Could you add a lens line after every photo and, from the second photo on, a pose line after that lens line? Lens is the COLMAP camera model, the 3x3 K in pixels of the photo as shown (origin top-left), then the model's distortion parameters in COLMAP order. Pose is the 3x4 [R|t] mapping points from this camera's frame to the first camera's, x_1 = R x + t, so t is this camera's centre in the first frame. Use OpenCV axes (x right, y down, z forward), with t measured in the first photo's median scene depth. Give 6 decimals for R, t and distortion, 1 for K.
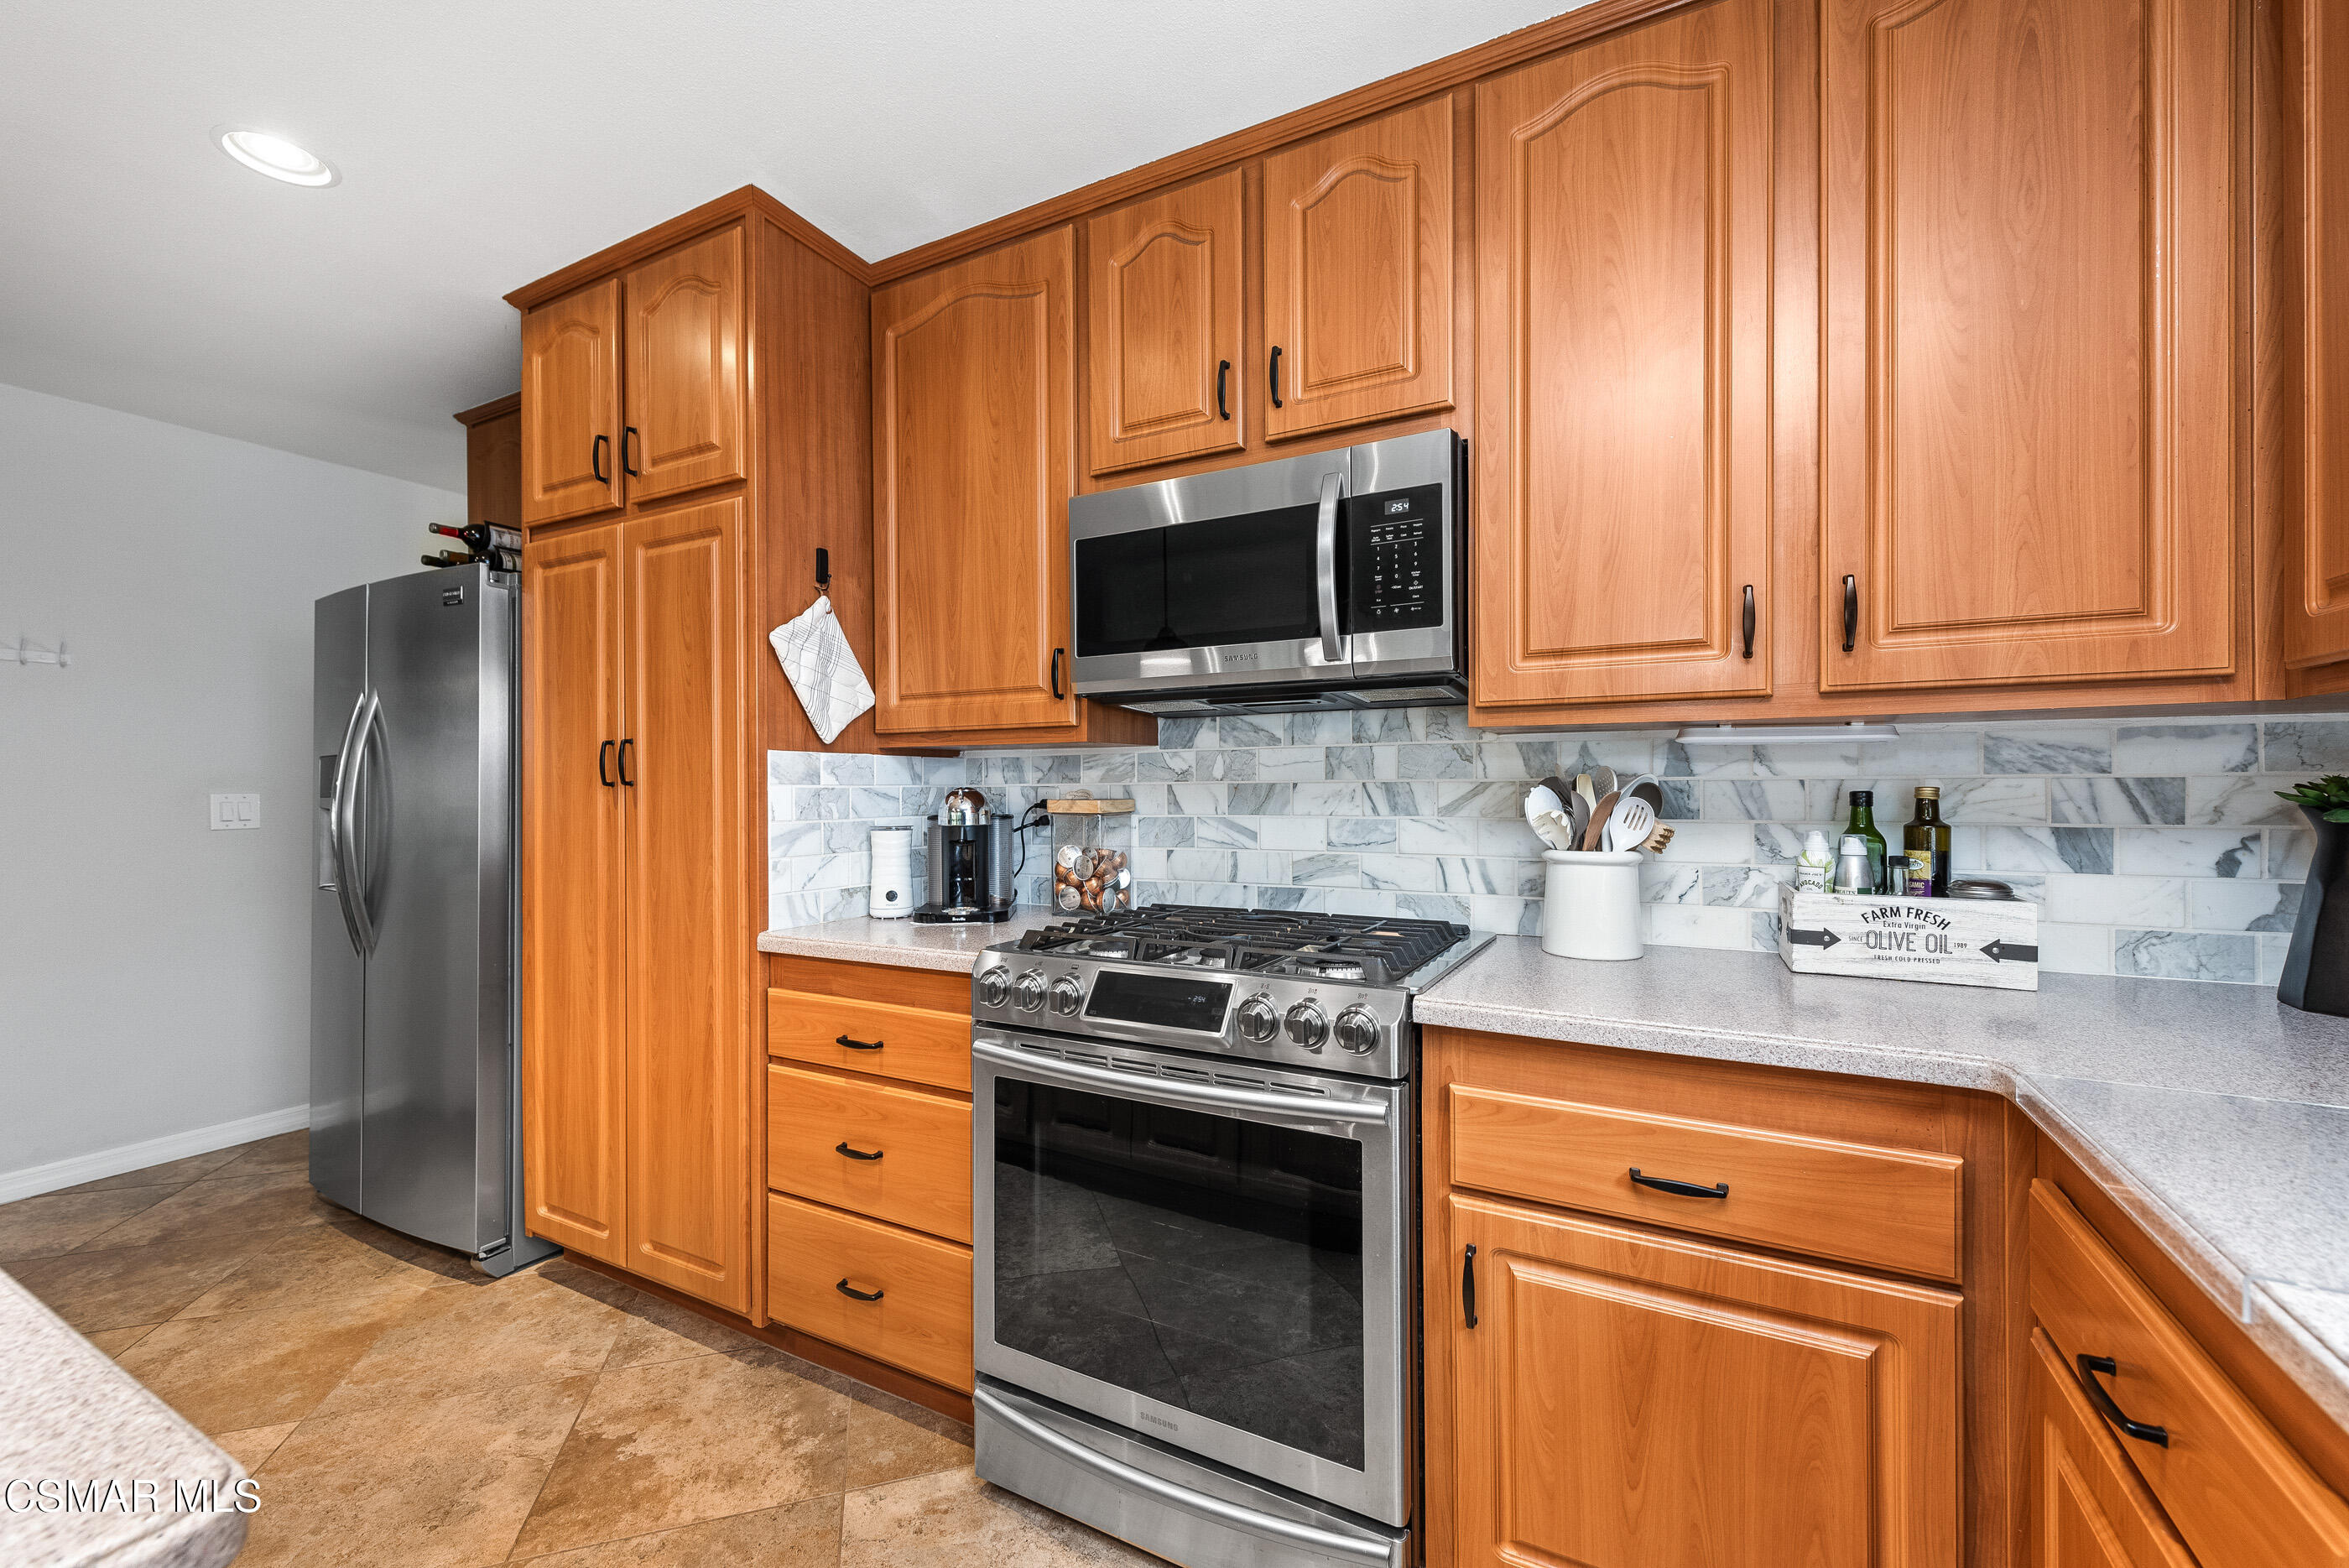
lens RADIAL K [[951.2, 0, 1173.6], [0, 951.2, 793.1], [0, 0, 1]] dist [0.018804, -0.009651]
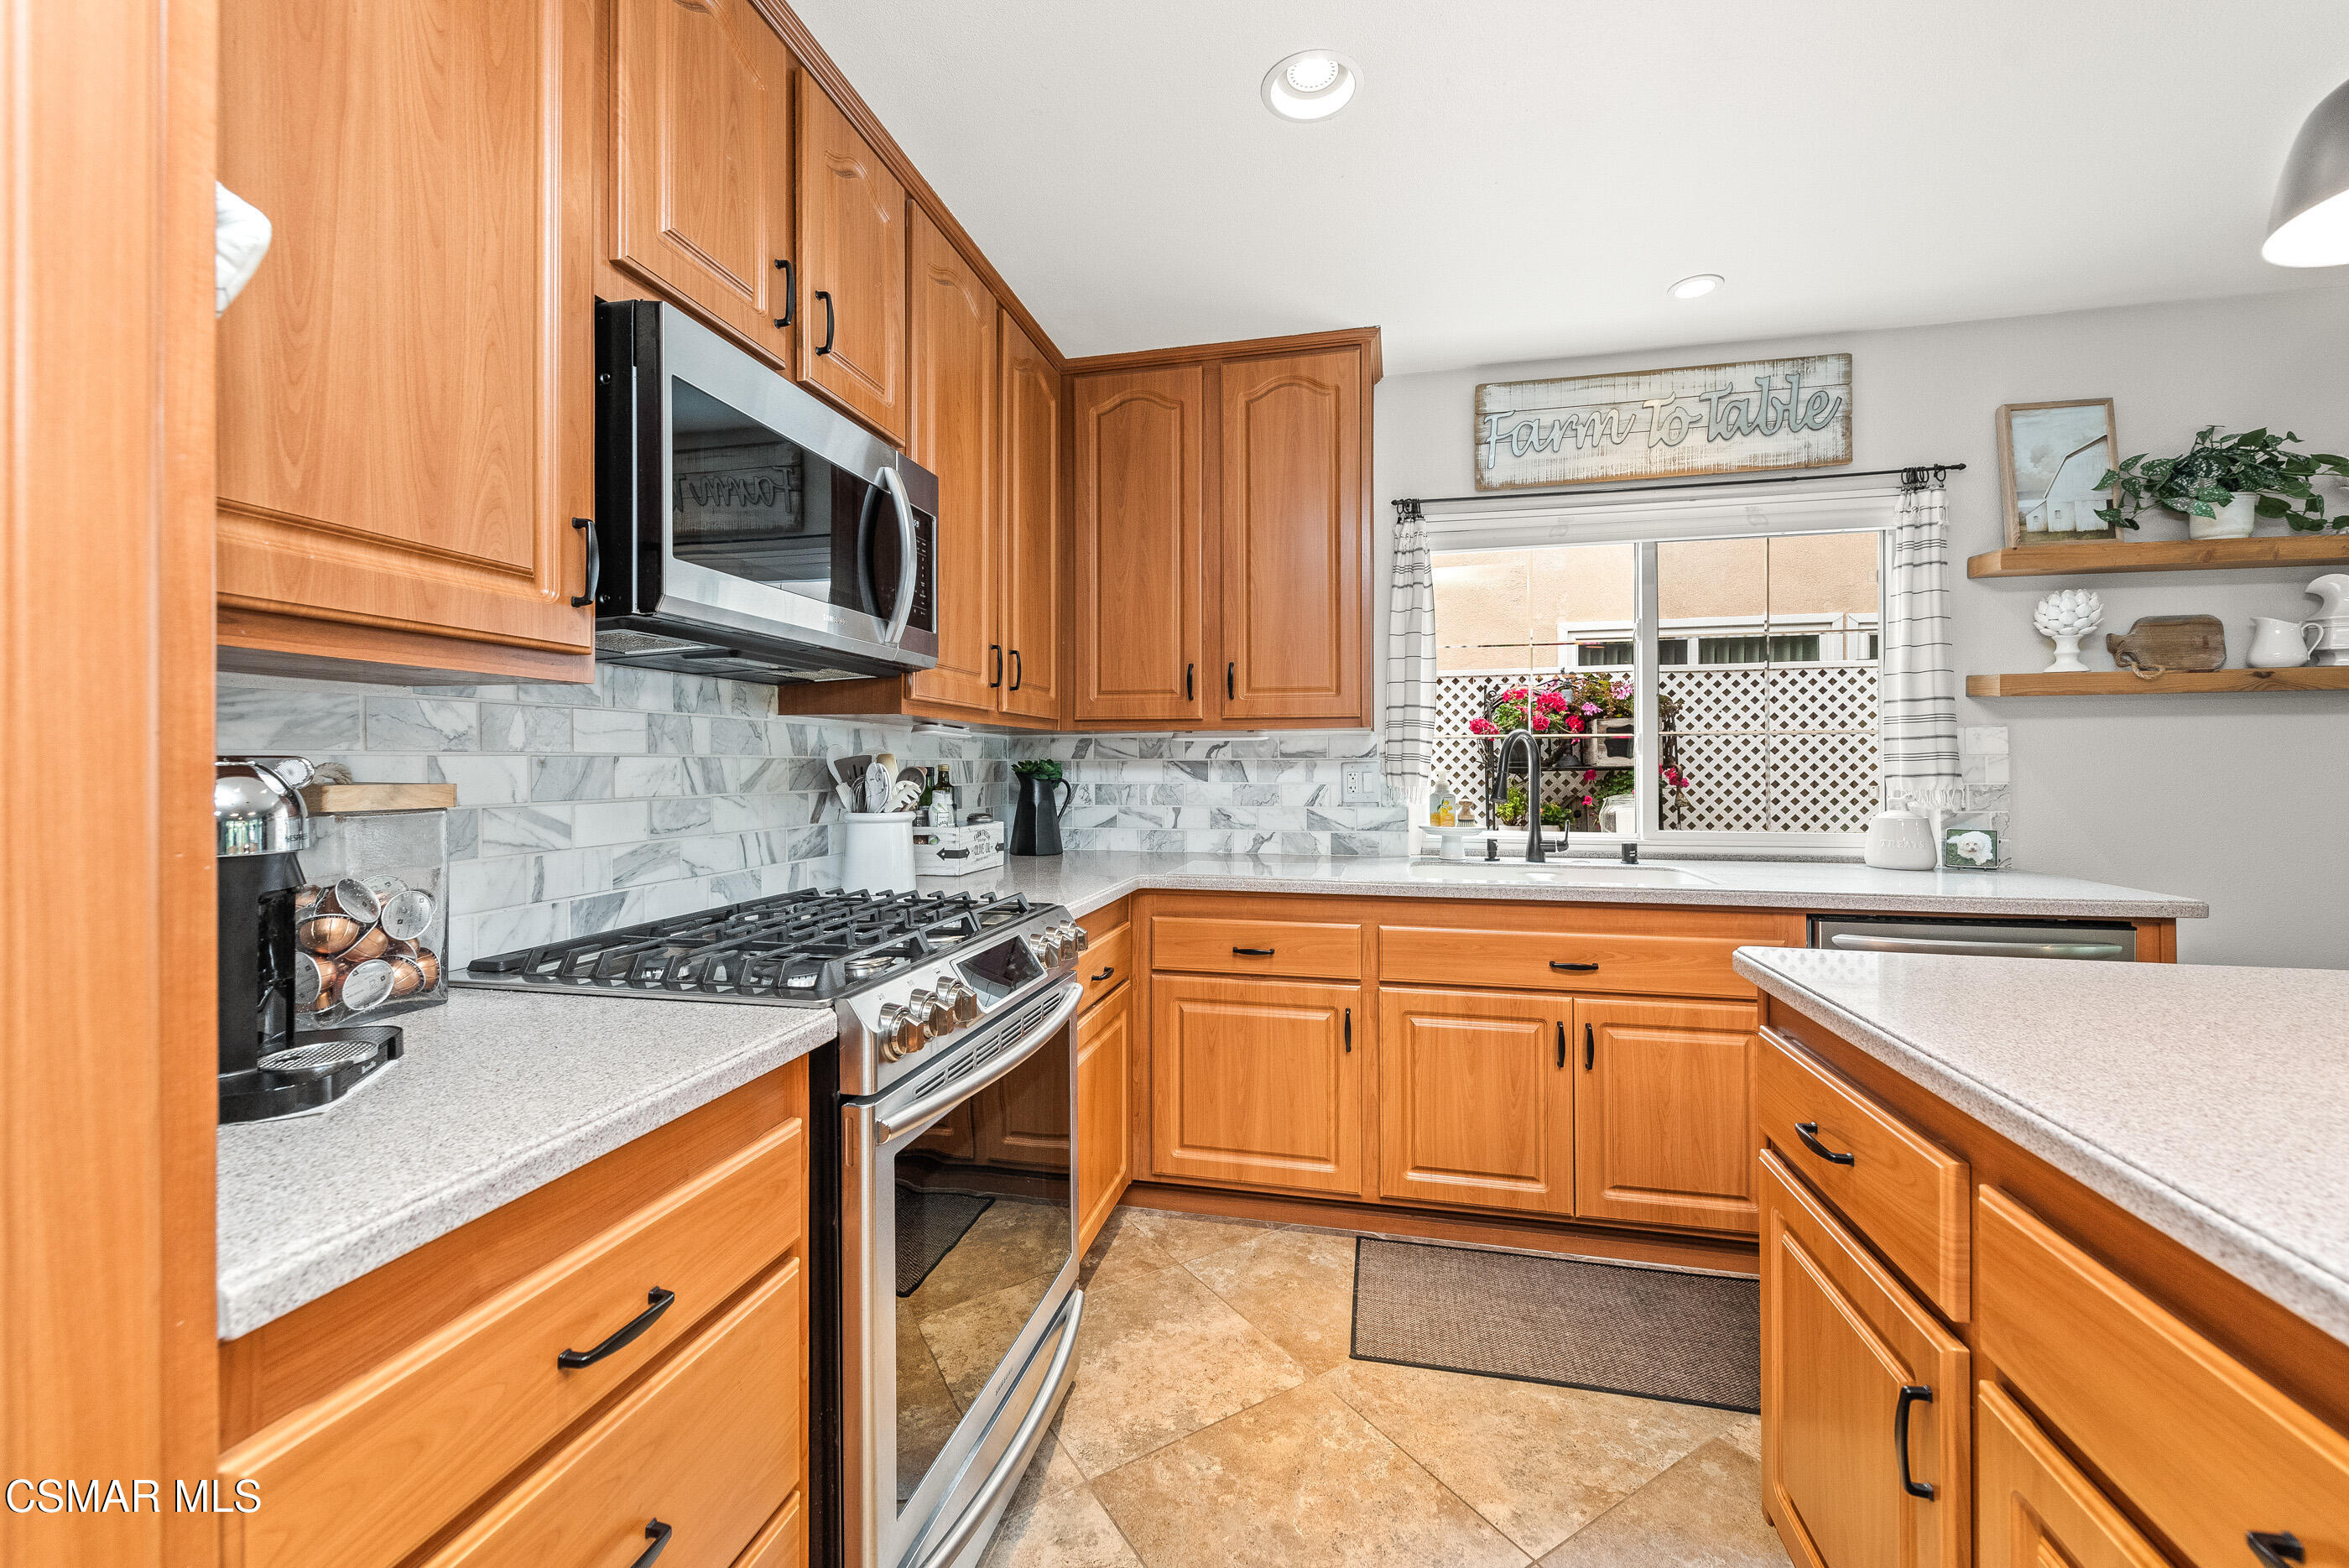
lens RADIAL K [[939.1, 0, 1176.1], [0, 939.1, 755.7], [0, 0, 1]] dist [0.002574, -0.000728]
pose [[-0.268972, 0.012363, 0.963069, -0.788859], [0.005893, 0.999920, -0.011190, -0.000322], [-0.963130, 0.002666, -0.269023, 0.836217]]
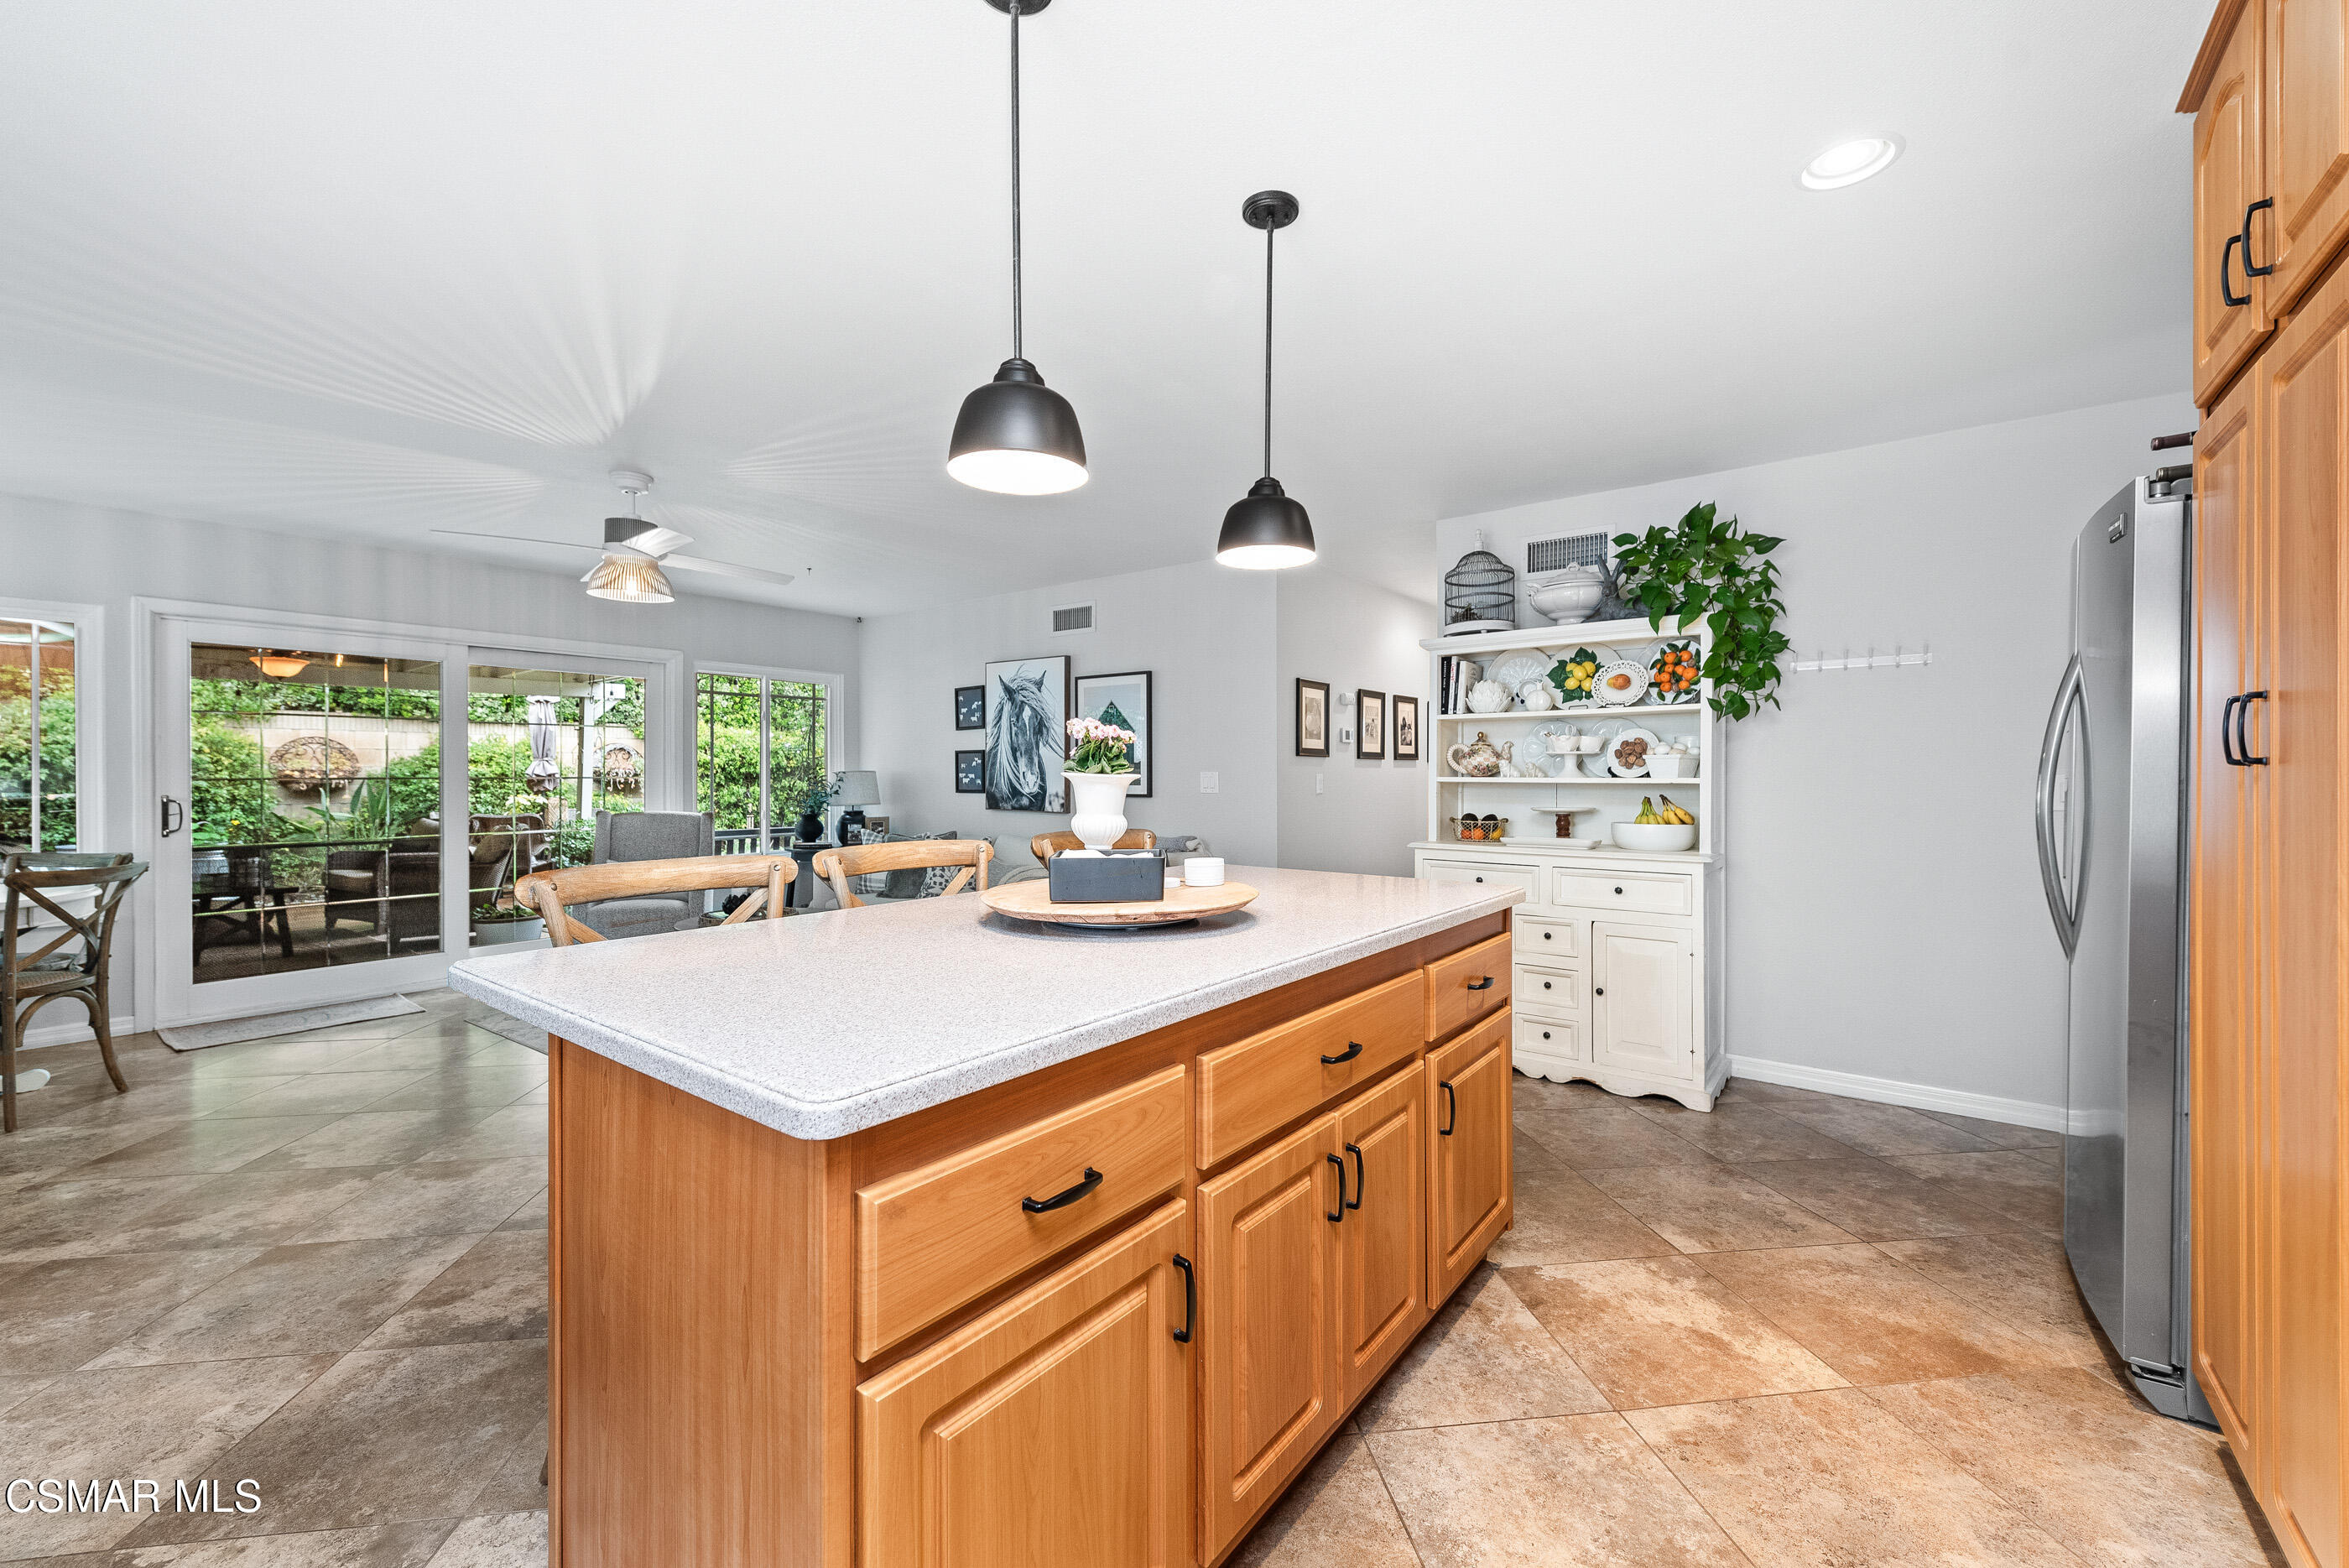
lens RADIAL K [[932.4, 0, 1178.2], [0, 932.4, 773.4], [0, 0, 1]] dist [0.013965, -0.004323]
pose [[-0.161292, 0.004456, -0.986897, 0.187129], [-0.004364, 0.999977, 0.005228, -0.001822], [0.986897, 0.005150, -0.161269, 0.425988]]
